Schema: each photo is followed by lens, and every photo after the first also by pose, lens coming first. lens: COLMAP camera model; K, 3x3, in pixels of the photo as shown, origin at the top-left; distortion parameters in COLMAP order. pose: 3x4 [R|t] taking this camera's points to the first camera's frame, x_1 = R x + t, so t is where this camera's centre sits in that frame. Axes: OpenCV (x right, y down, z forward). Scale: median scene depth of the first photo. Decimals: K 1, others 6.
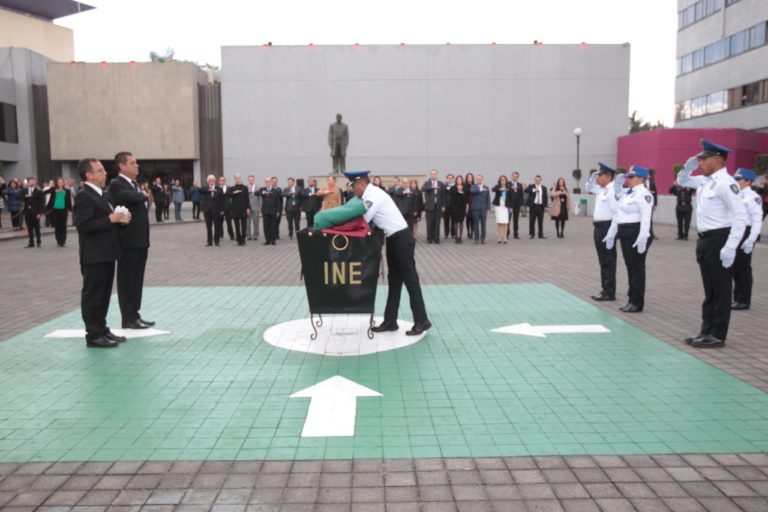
lens RADIAL K [[620.7, 0, 372.3], [0, 620.7, 250.8], [0, 0, 1]] dist [-0.053811, 0.078386]
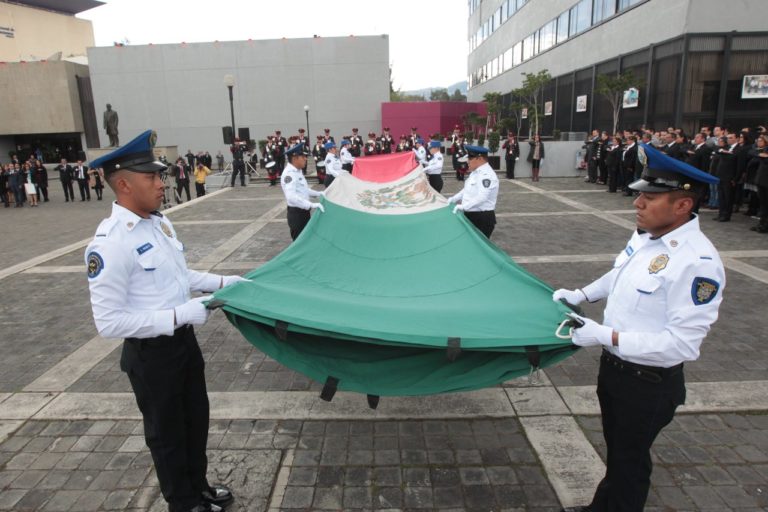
lens RADIAL K [[472.2, 0, 374.8], [0, 472.2, 253.2], [0, 0, 1]] dist [-0.059430, 0.032886]
pose [[0.999369, -0.009573, -0.034209, 1.588562], [0.014496, 0.989074, 0.146705, -0.076011], [0.032431, -0.147109, 0.988589, -0.233274]]
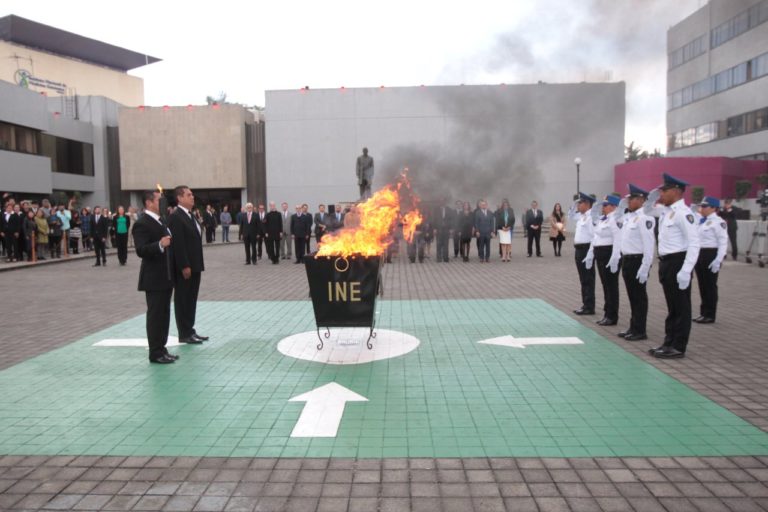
lens RADIAL K [[546.4, 0, 373.9], [0, 546.4, 253.8], [0, 0, 1]] dist [-0.060086, 0.059984]
pose [[0.998817, -0.002930, -0.048538, 0.027845], [0.001805, 0.999729, -0.023218, -0.005095], [0.048593, 0.023103, 0.998551, -0.003281]]
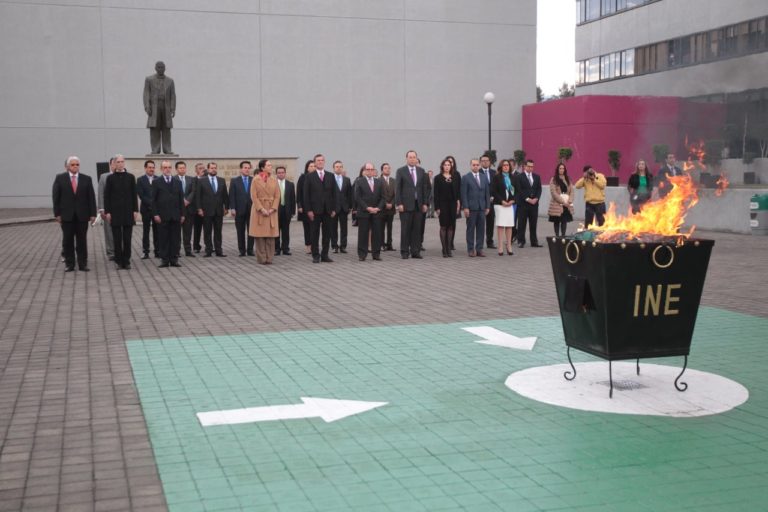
lens RADIAL K [[927.0, 0, 375.8], [0, 927.0, 256.5], [0, 0, 1]] dist [0.014396, 0.071035]
pose [[0.957176, -0.025558, 0.288378, -0.327898], [0.029759, 0.999505, -0.010189, -0.006182], [-0.287975, 0.018335, 0.957463, 0.038438]]
